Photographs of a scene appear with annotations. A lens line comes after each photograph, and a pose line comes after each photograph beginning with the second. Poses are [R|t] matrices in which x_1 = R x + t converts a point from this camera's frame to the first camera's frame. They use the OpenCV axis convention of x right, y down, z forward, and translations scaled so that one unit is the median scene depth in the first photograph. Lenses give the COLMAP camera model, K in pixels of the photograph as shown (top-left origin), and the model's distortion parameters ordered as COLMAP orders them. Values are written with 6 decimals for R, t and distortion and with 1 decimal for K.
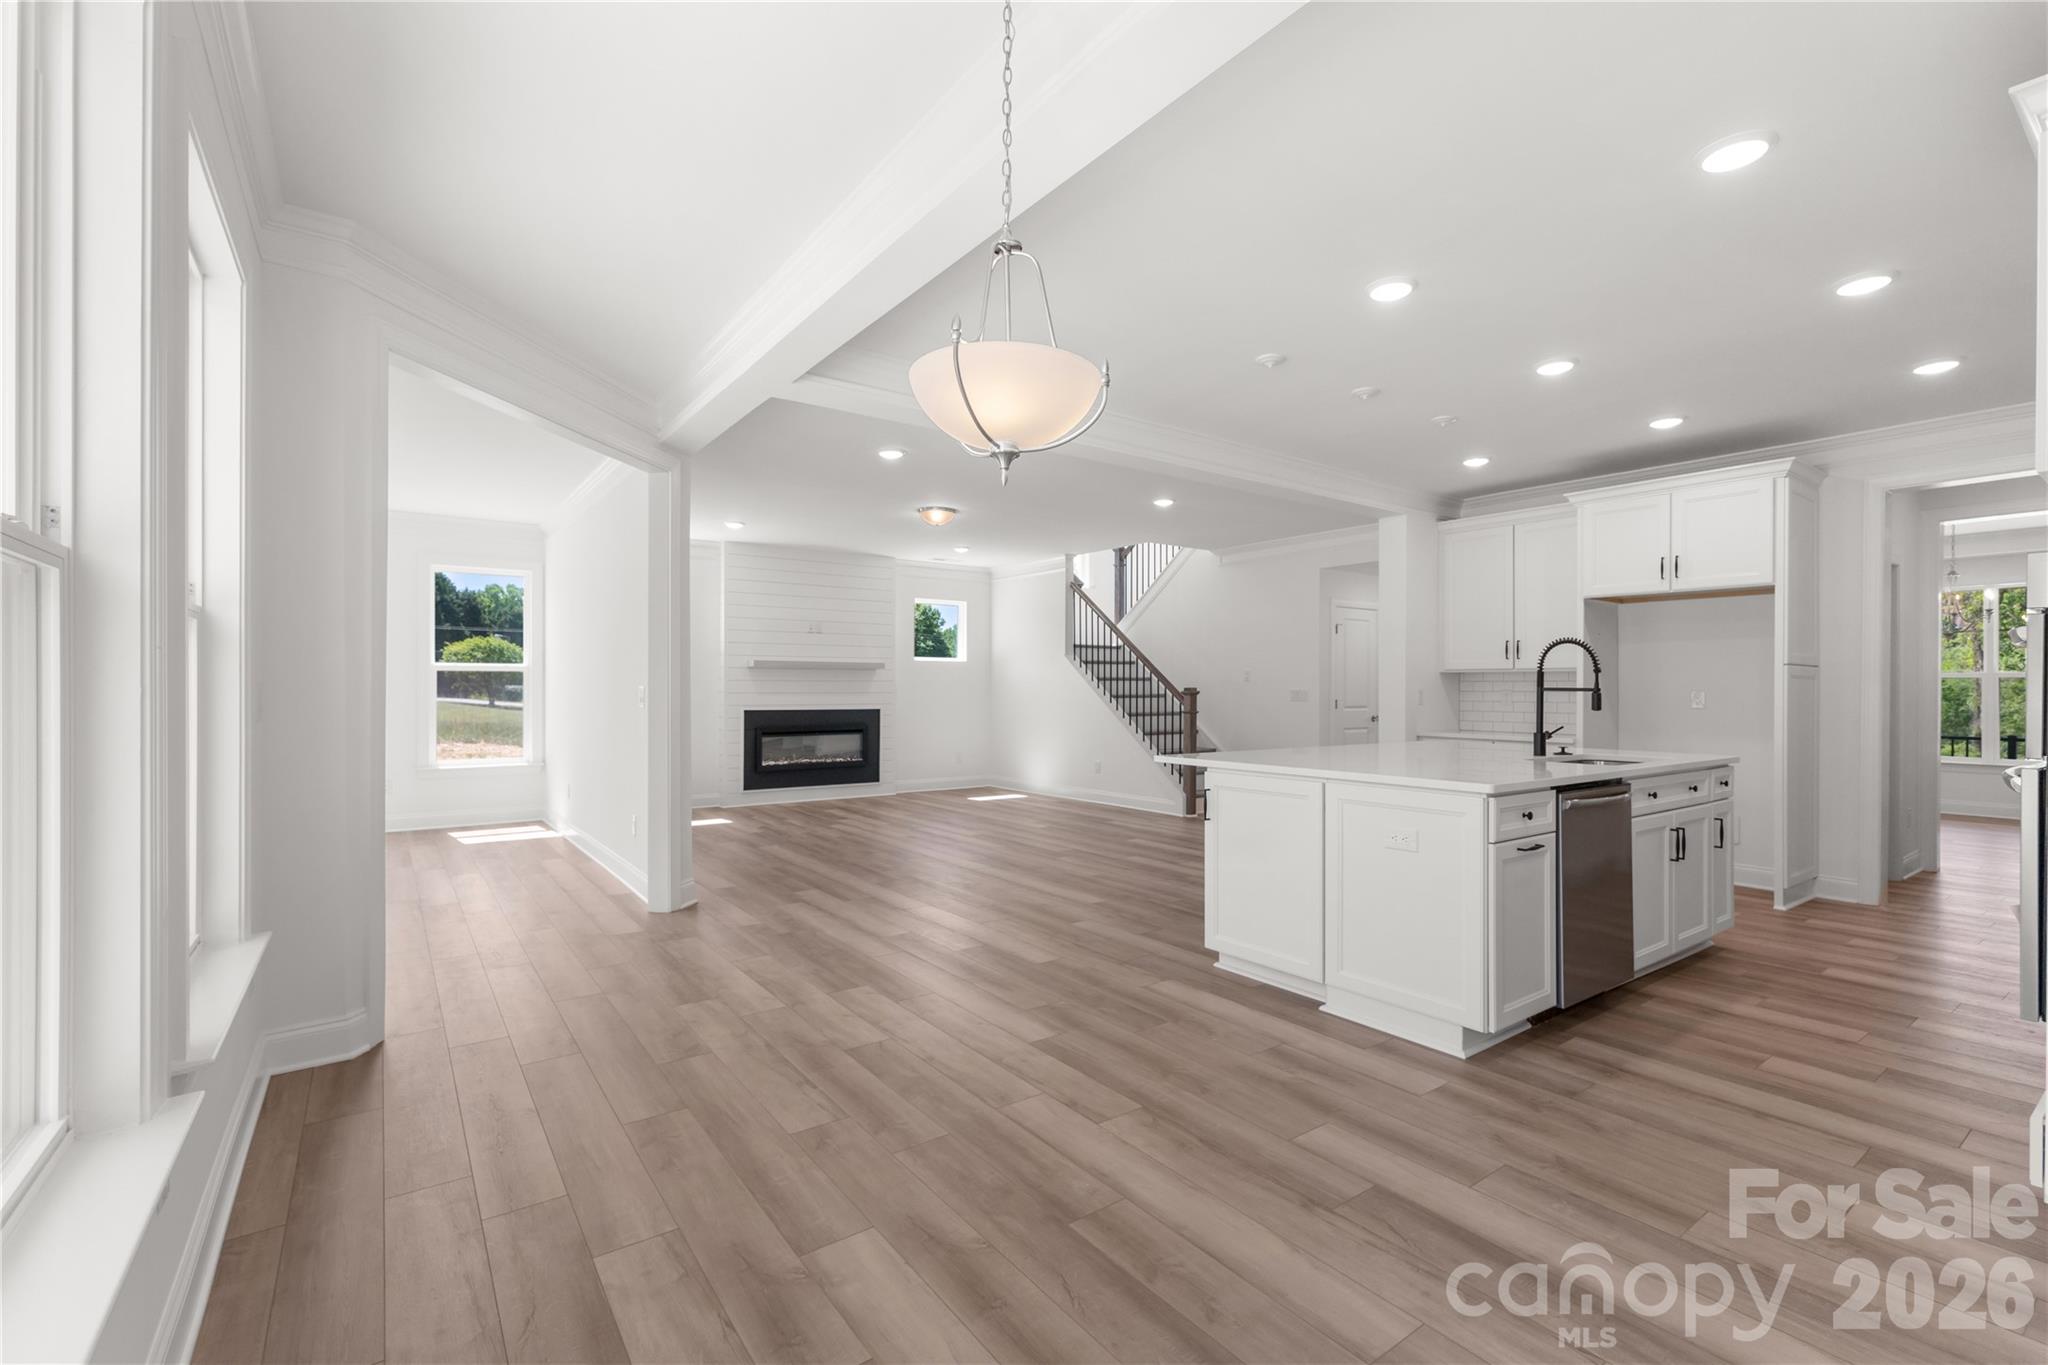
lens RADIAL K [[895.6, 0, 1005.7], [0, 895.6, 687.8], [0, 0, 1]] dist [0.002175, 0.000914]
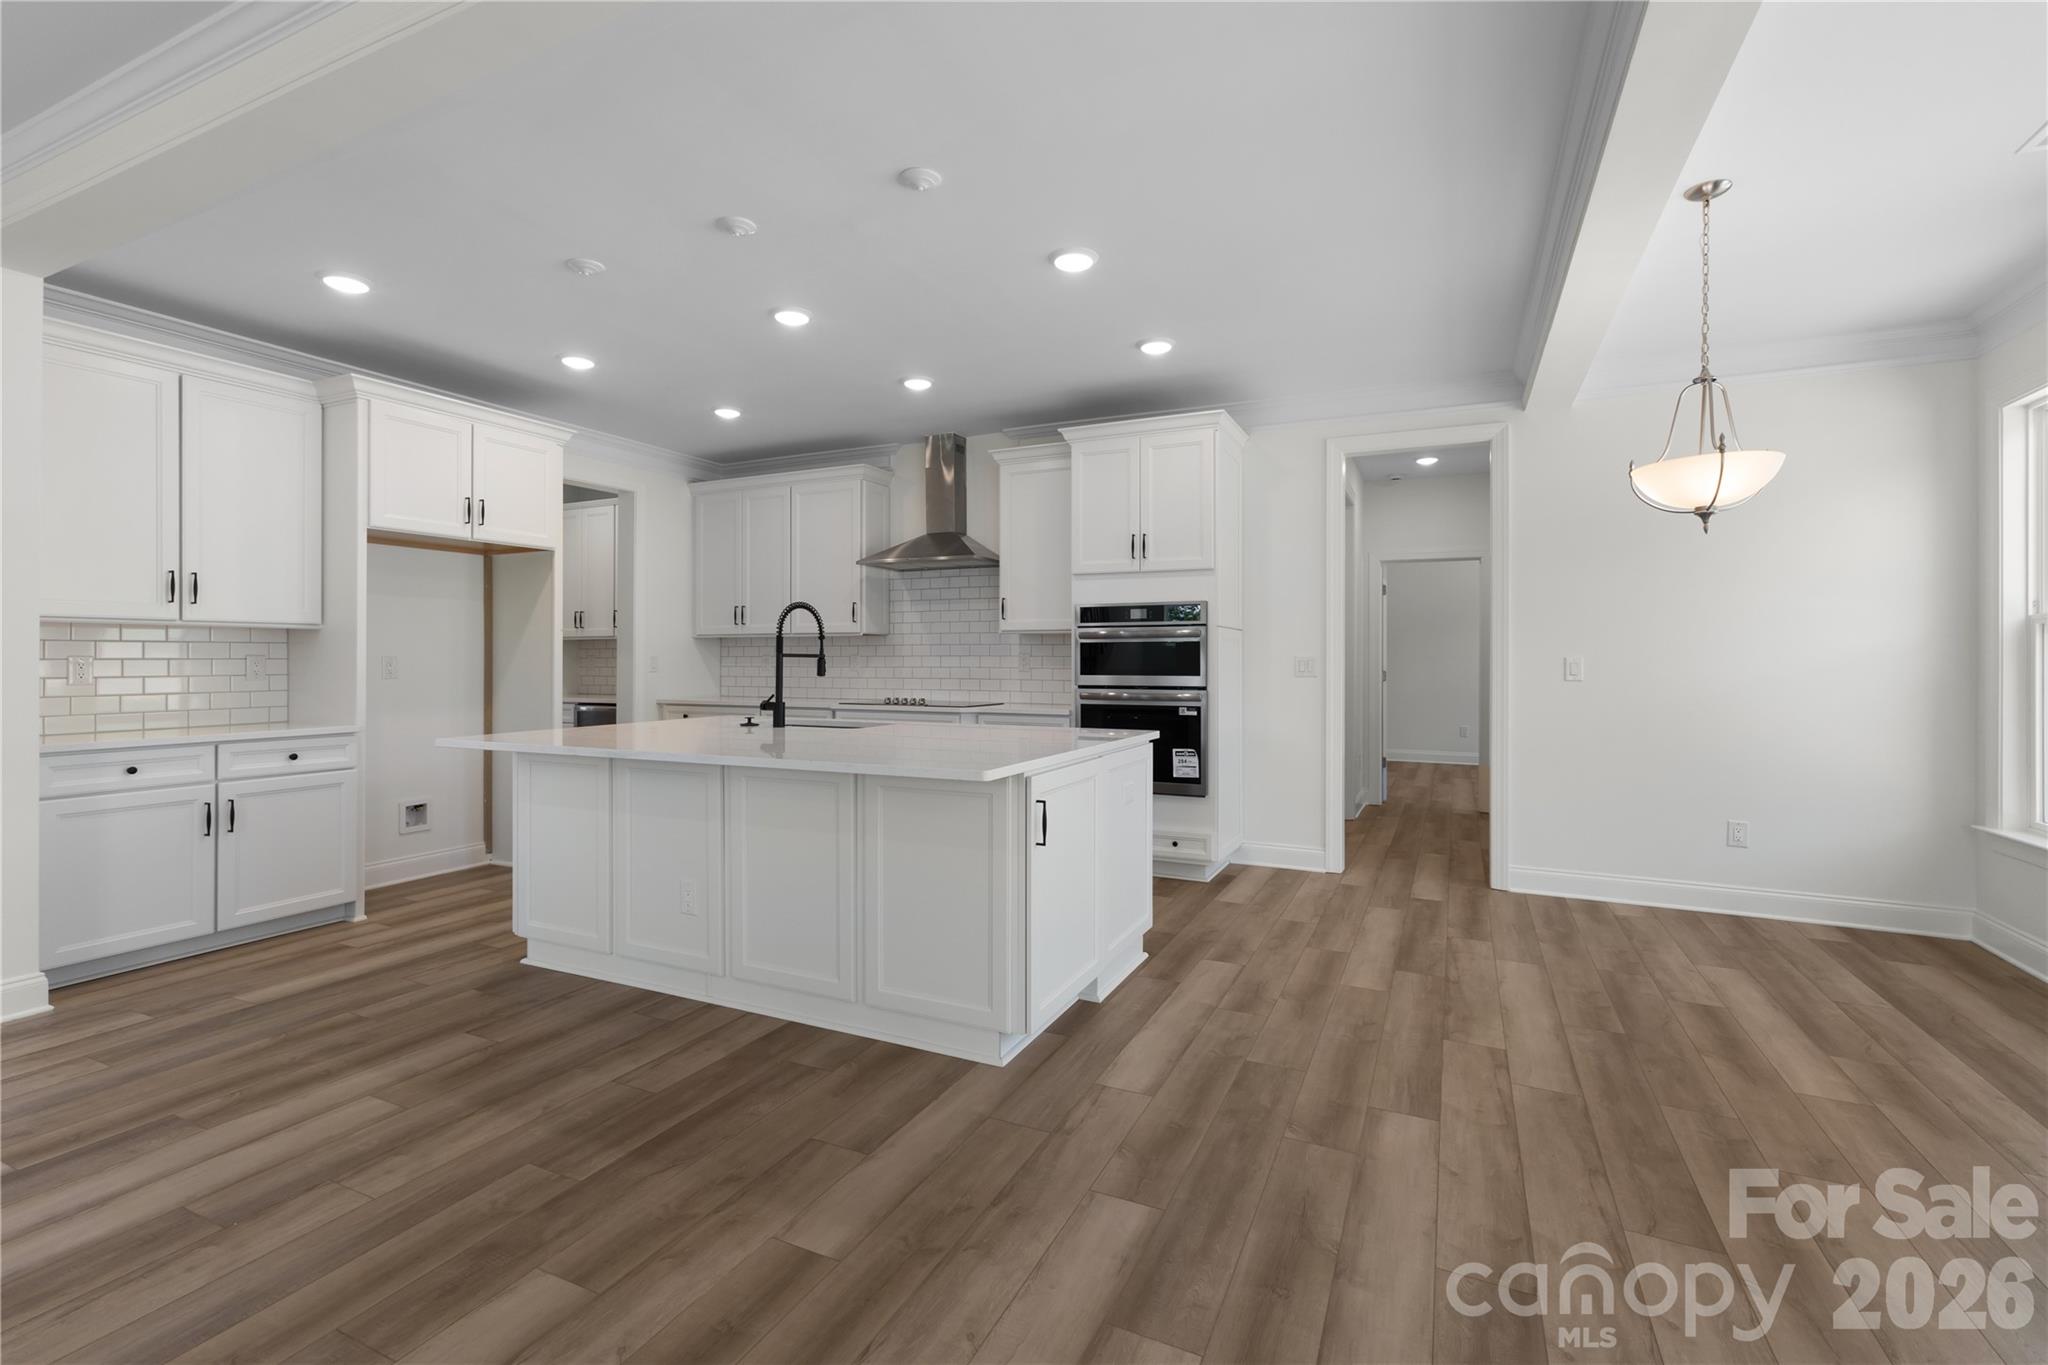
lens RADIAL K [[904.4, 0, 1039.0], [0, 904.4, 656.5], [0, 0, 1]] dist [0.002589, 0.000516]
pose [[-0.500156, -0.001616, 0.865934, -0.228484], [-0.004036, 0.999992, -0.000465, 0.000795], [-0.865926, -0.003727, -0.500158, 0.814235]]
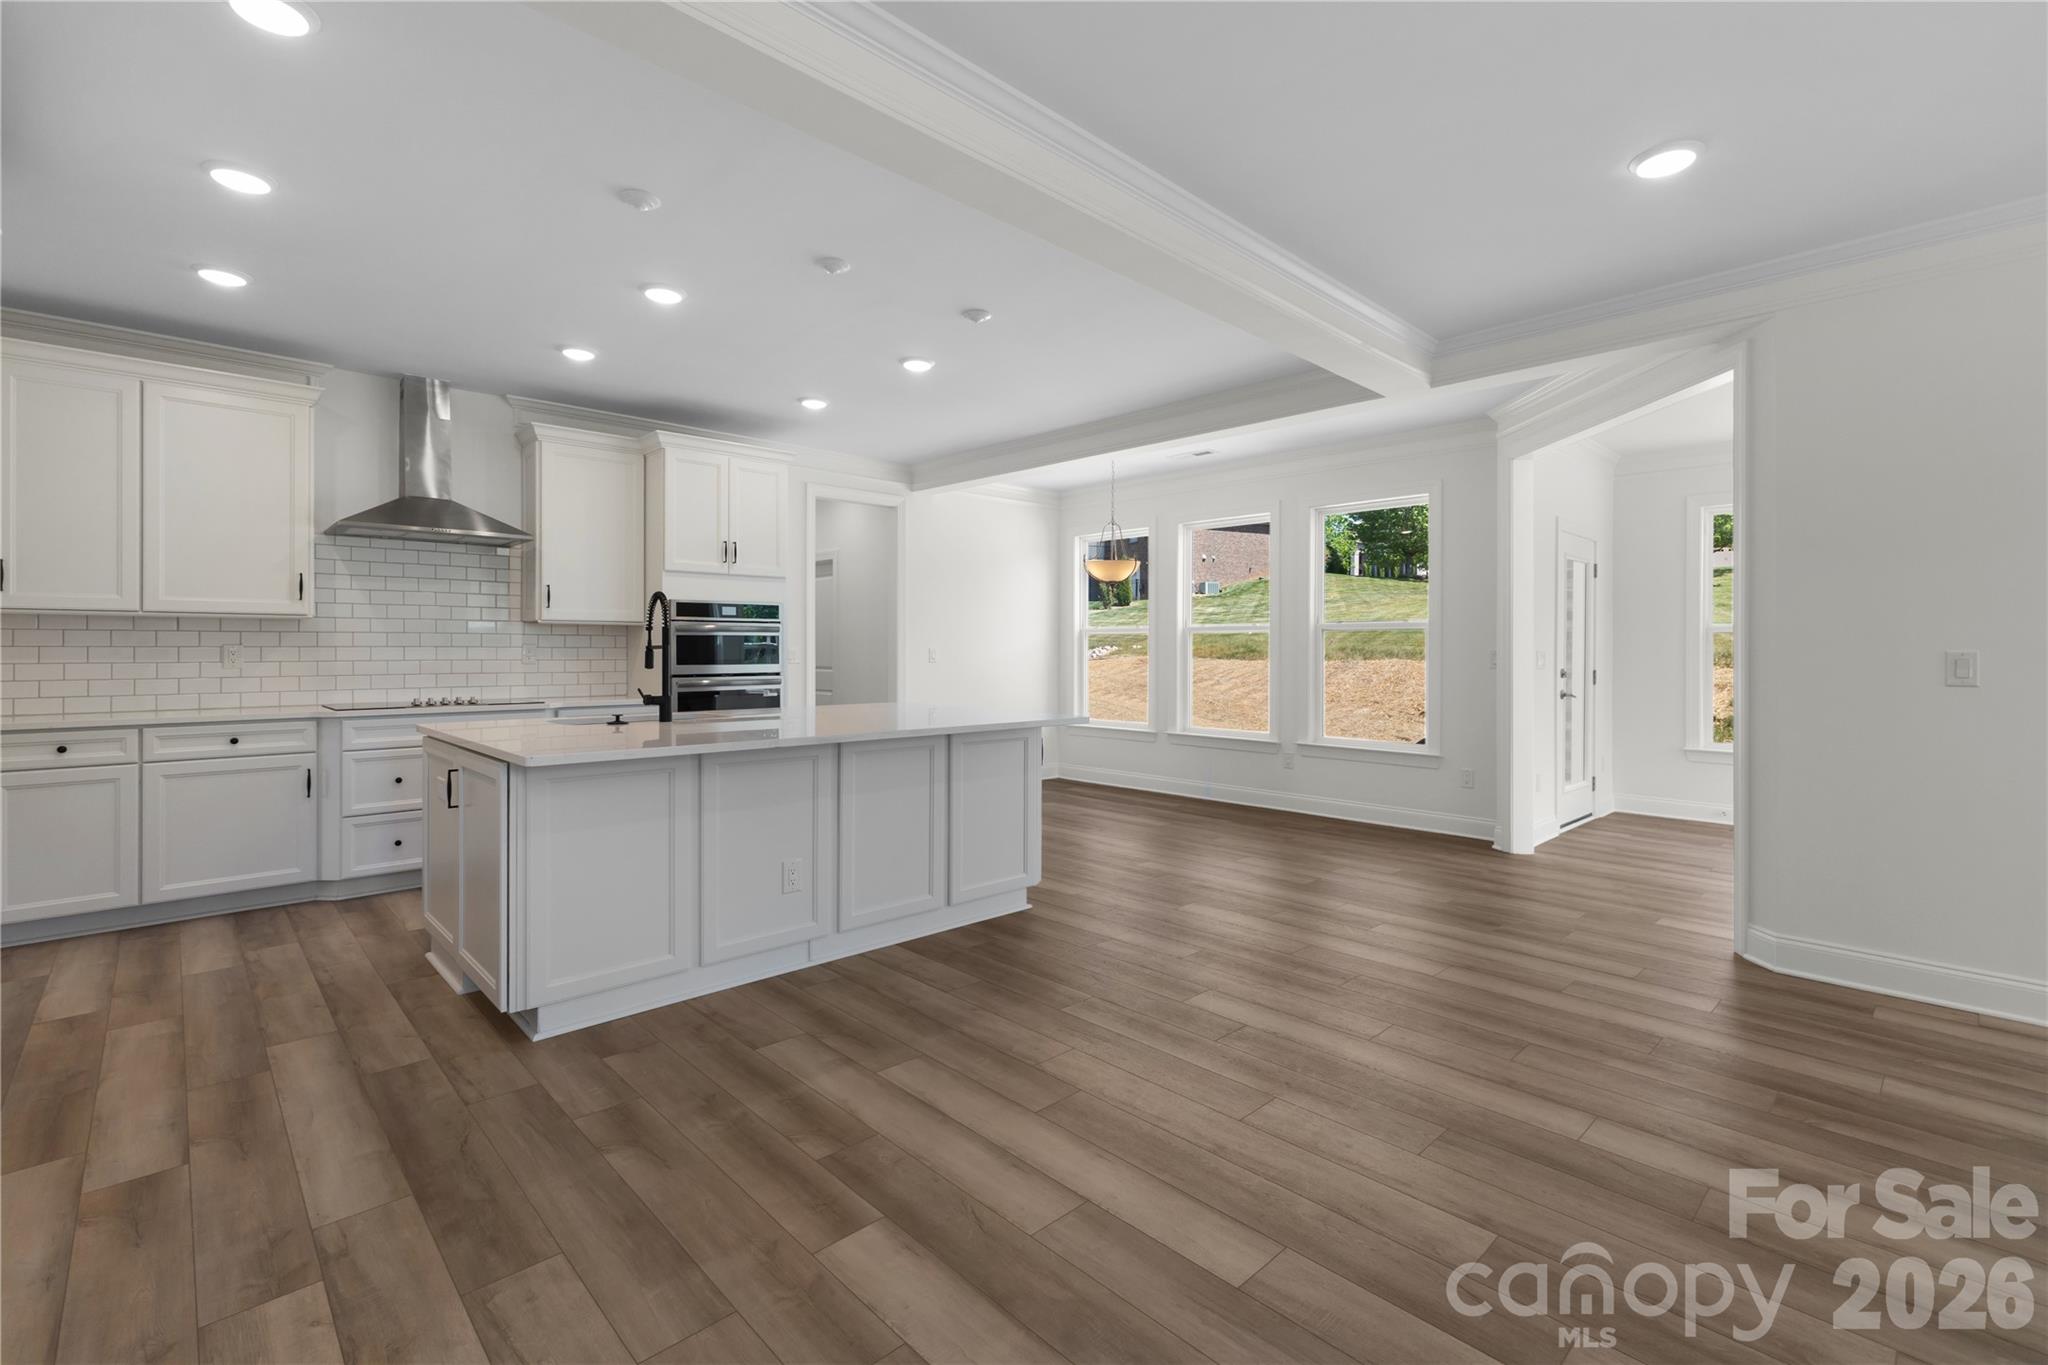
lens RADIAL K [[899.6, 0, 1010.8], [0, 899.6, 651.5], [0, 0, 1]] dist [0.001061, 0.001147]
pose [[-0.990691, -0.003513, -0.136086, 0.250357], [-0.003553, 0.999994, 0.000052, 0.002529], [0.136085, 0.000535, -0.990697, 1.274210]]
